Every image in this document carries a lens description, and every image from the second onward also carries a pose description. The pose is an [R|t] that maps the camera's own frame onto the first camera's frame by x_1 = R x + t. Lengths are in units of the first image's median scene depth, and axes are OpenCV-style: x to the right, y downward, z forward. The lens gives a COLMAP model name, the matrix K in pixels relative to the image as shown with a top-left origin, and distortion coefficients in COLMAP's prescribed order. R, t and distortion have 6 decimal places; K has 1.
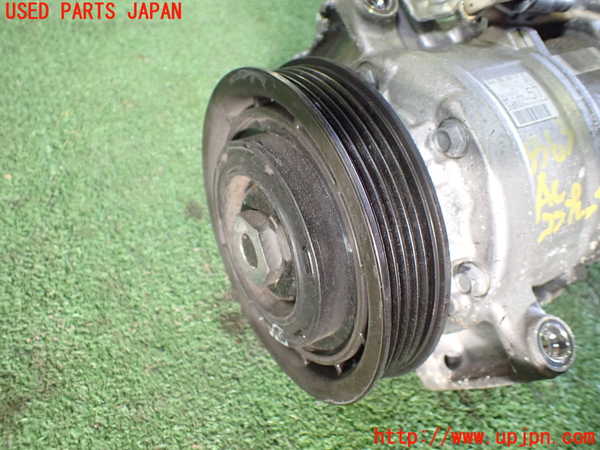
lens RADIAL K [[523.9, 0, 300.0], [0, 523.9, 225.0], [0, 0, 1]] dist [-0.040338, -0.003999]
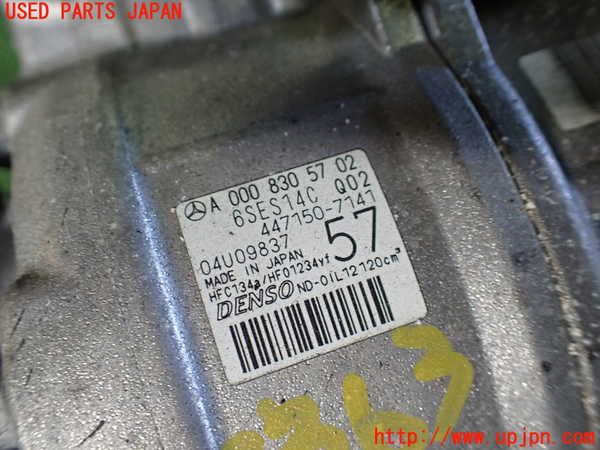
lens RADIAL K [[529.2, 0, 300.0], [0, 529.2, 225.0], [0, 0, 1]] dist [0.007527, -0.002926]
pose [[0.962564, 0.081575, -0.258487, 0.418126], [-0.020223, 0.972594, 0.231629, -0.278891], [0.270298, -0.217731, 0.937834, 0.572708]]
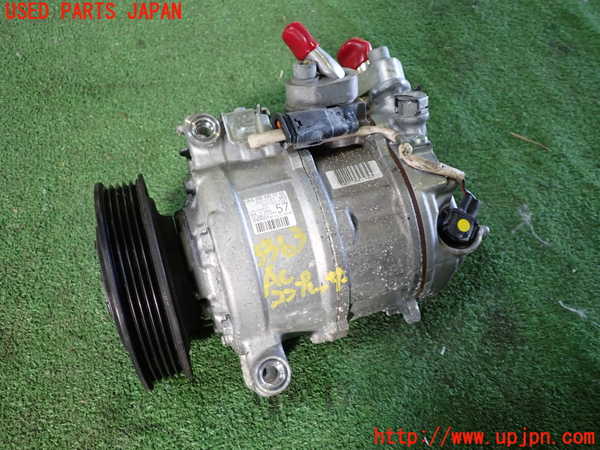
lens RADIAL K [[520.6, 0, 300.0], [0, 520.6, 225.0], [0, 0, 1]] dist [0.016777, -0.004988]
pose [[0.971859, 0.086437, -0.219130, 0.692169], [-0.070134, 0.994233, 0.081131, -0.274835], [0.224879, -0.063479, 0.972317, -0.368244]]
